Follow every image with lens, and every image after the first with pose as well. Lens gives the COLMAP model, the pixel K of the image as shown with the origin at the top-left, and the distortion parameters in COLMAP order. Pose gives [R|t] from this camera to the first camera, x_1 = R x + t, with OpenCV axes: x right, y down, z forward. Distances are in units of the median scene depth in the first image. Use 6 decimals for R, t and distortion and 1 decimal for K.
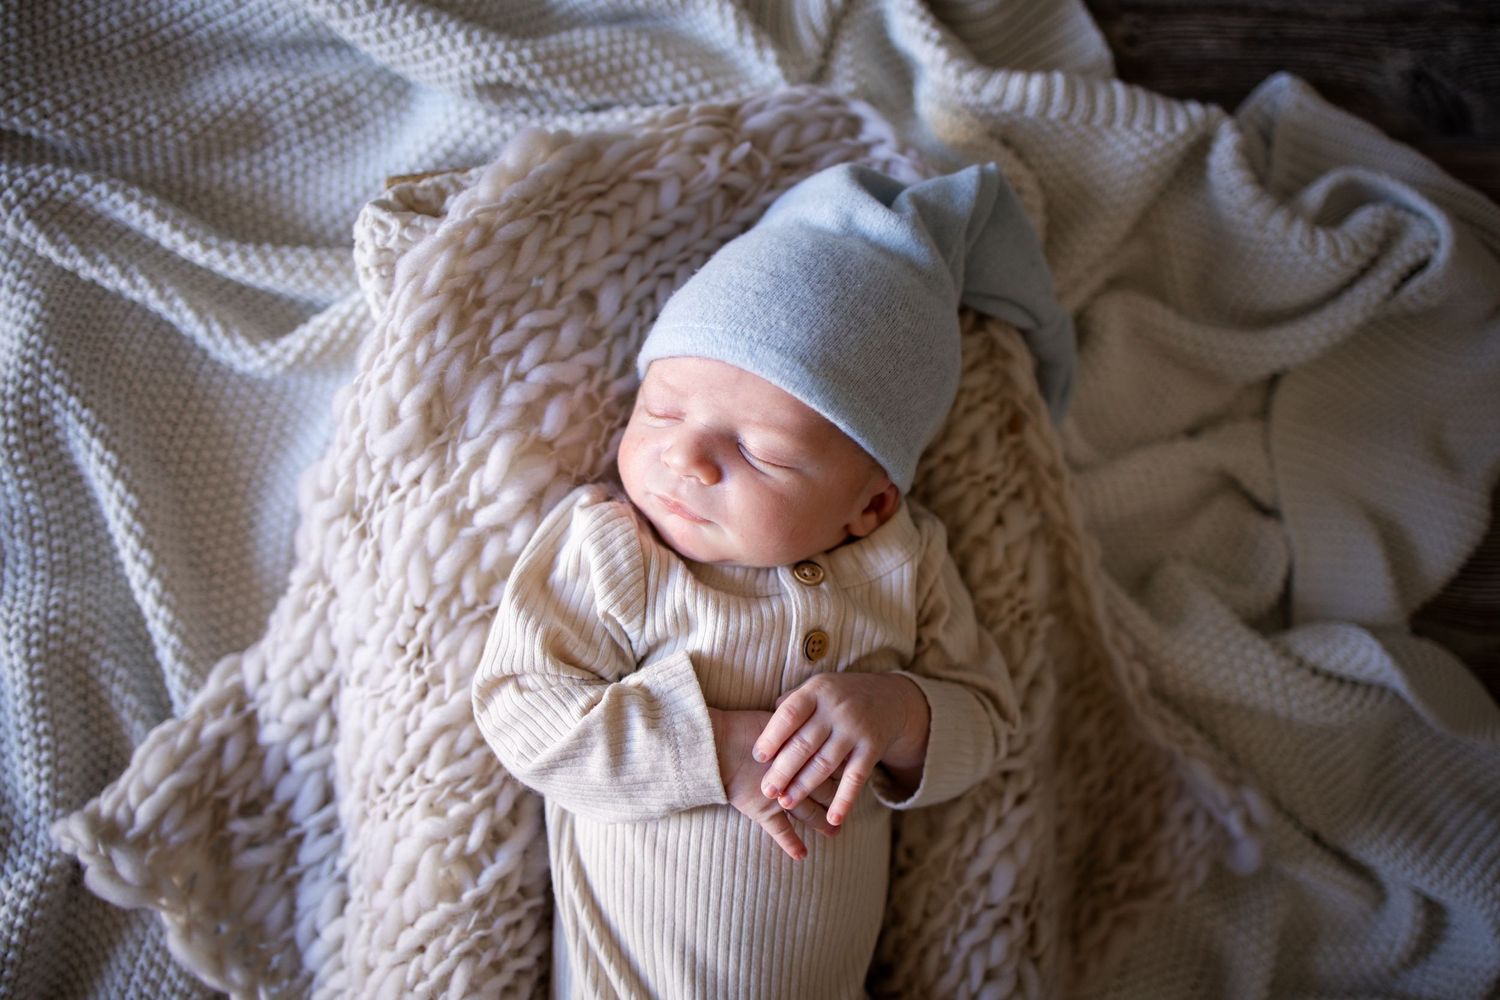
lens RADIAL K [[1495.7, 0, 762.5], [0, 1495.7, 543.8], [0, 0, 1]] dist [-0.018251, 0.000000]
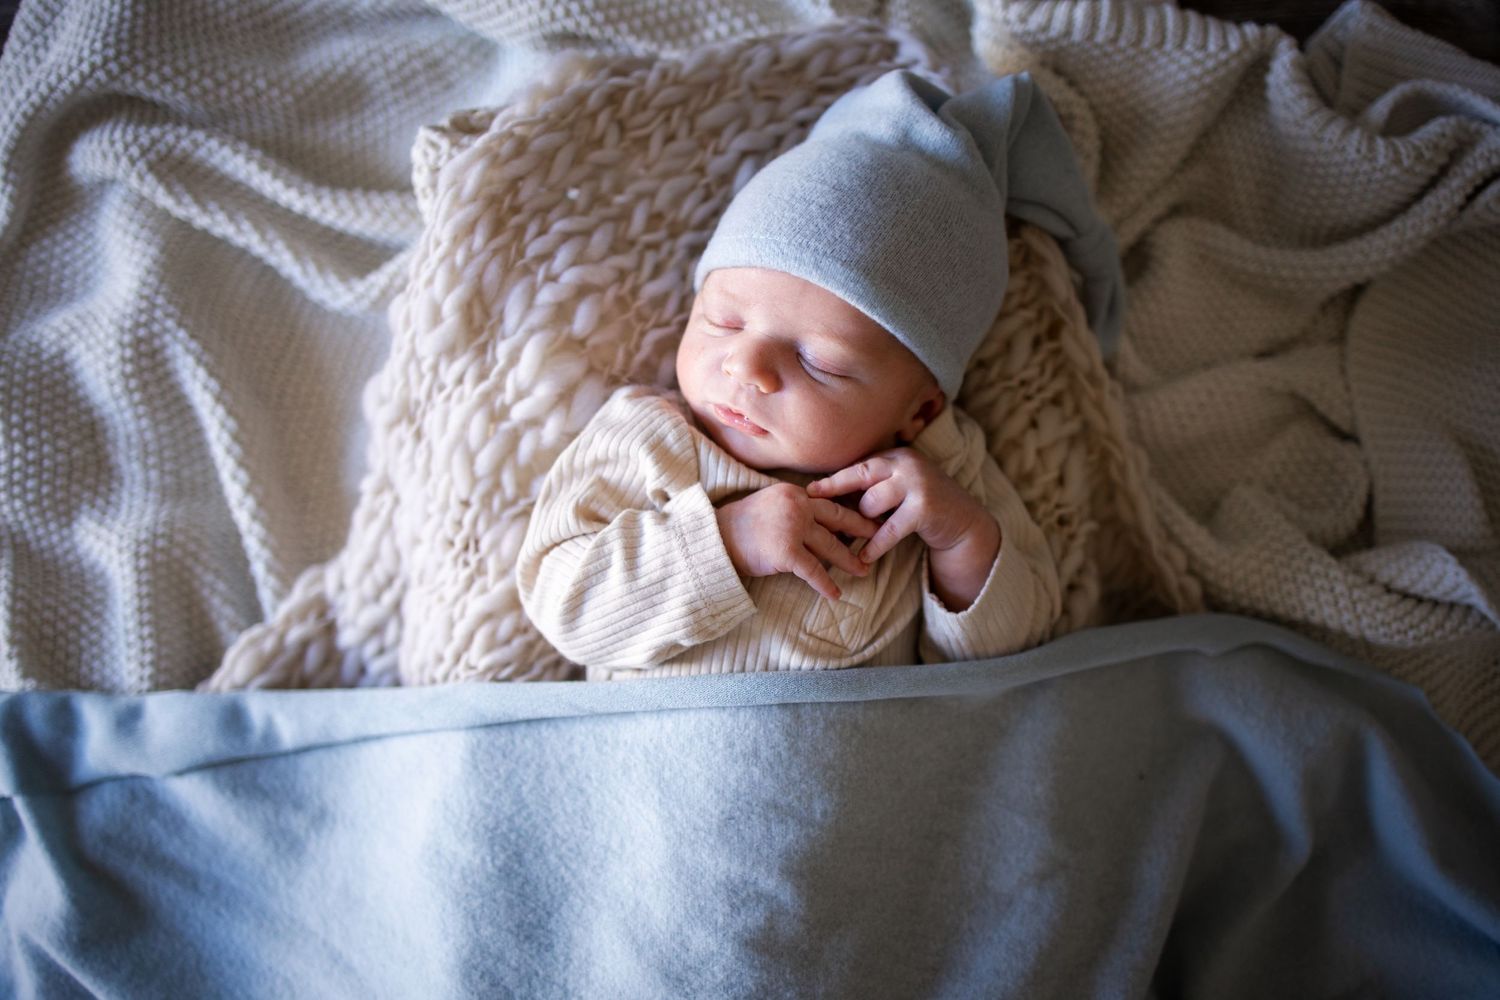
lens RADIAL K [[1495.7, 0, 754.8], [0, 1495.7, 511.0], [0, 0, 1]] dist [-0.018251, 0.000000]
pose [[0.988904, -0.007163, -0.148383, 0.116583], [-0.002551, 0.997871, -0.065172, 0.104595], [0.148534, 0.064828, 0.986780, -0.013943]]
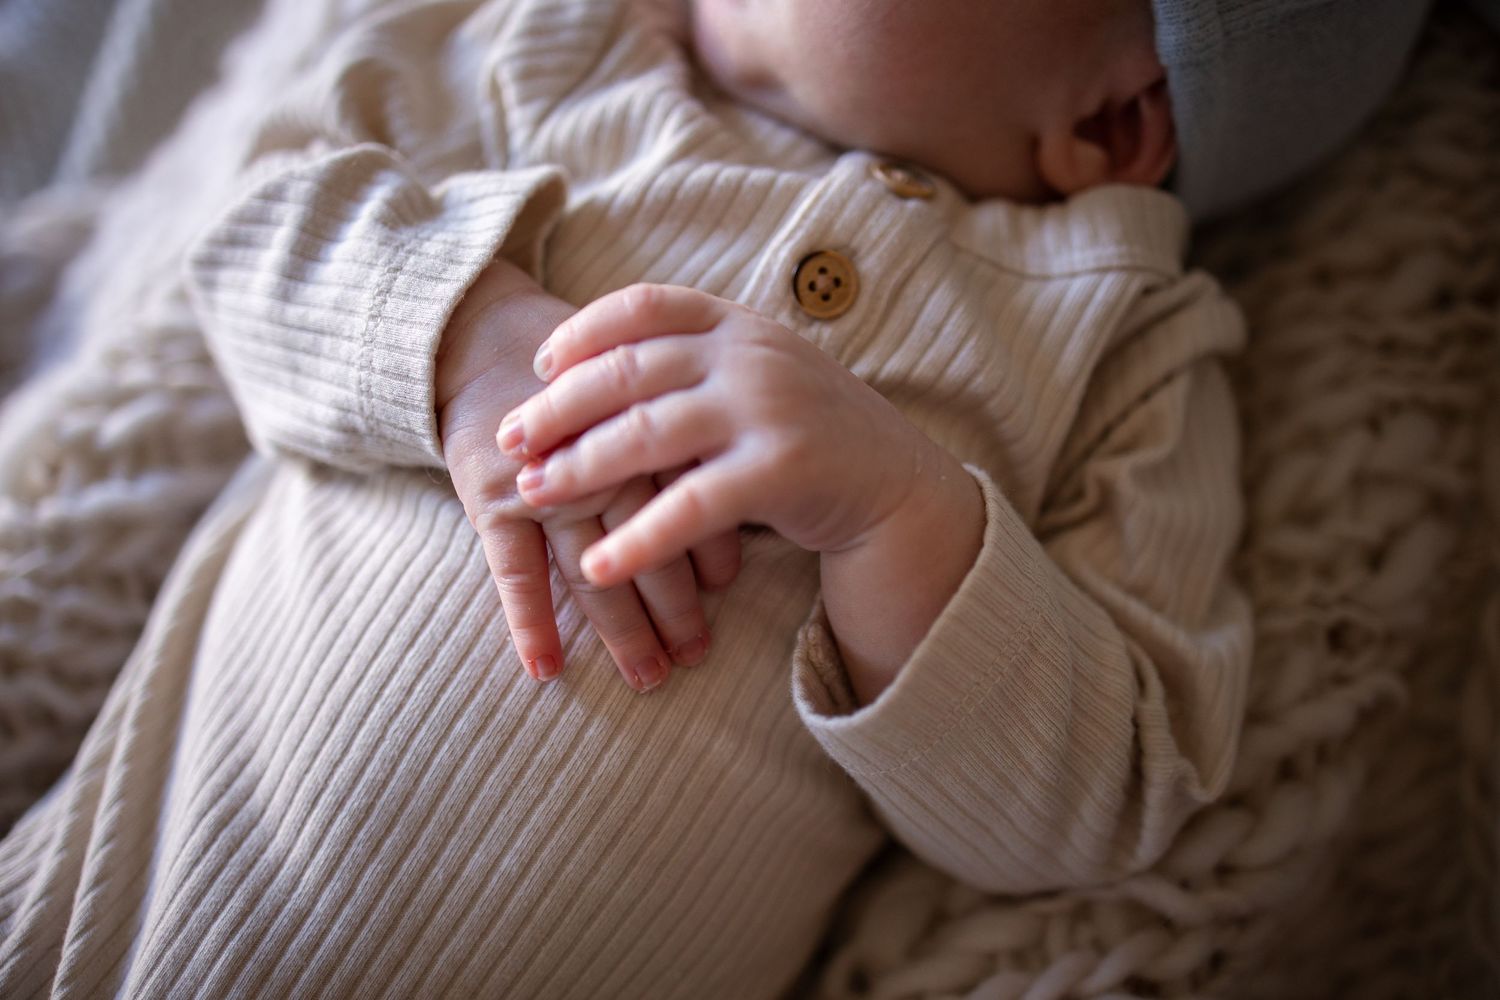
lens RADIAL K [[1495.7, 0, 758.8], [0, 1495.7, 506.6], [0, 0, 1]] dist [-0.018251, 0.000000]
pose [[0.824951, 0.405990, -0.393229, 0.185617], [-0.512874, 0.830076, -0.218940, 0.196894], [0.237522, 0.382291, 0.892993, 0.529315]]
